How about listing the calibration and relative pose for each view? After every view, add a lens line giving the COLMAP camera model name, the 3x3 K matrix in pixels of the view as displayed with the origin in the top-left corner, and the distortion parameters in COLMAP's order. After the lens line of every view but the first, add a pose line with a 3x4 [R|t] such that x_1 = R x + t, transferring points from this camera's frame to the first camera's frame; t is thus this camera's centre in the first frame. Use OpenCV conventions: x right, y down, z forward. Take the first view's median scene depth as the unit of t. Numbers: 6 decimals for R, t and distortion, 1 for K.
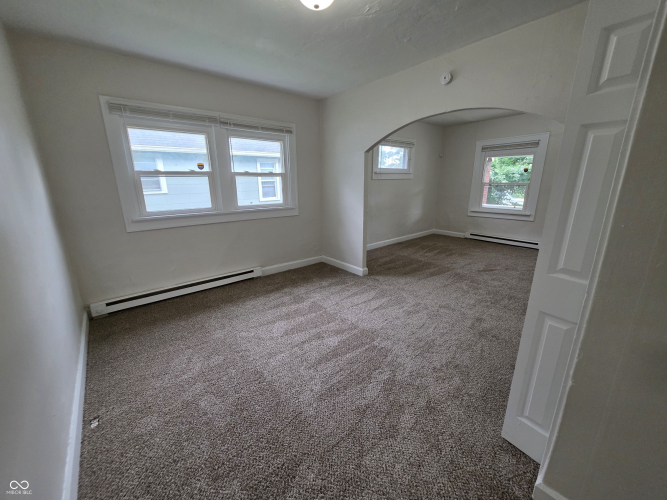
lens RADIAL K [[268.8, 0, 333.4], [0, 268.8, 247.3], [0, 0, 1]] dist [0.002754, 0.000186]
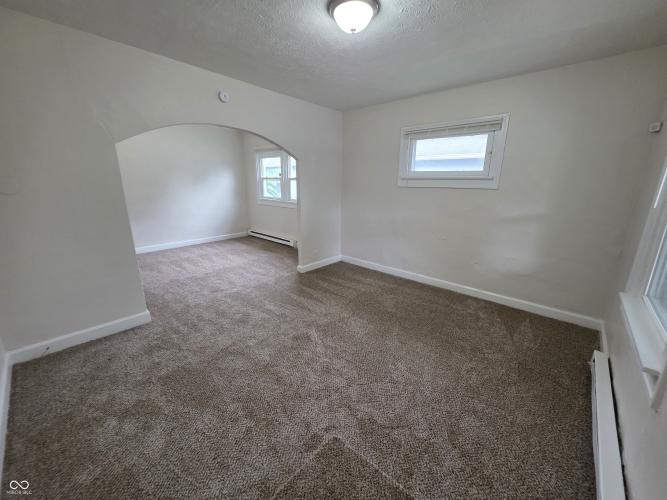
lens RADIAL K [[268.8, 0, 336.4], [0, 268.8, 250.6], [0, 0, 1]] dist [0.002754, 0.000186]
pose [[0.144781, 0.259682, -0.954779, 1.226107], [-0.265778, 0.939691, 0.215276, -0.266699], [0.953101, 0.222591, 0.205067, 0.957841]]
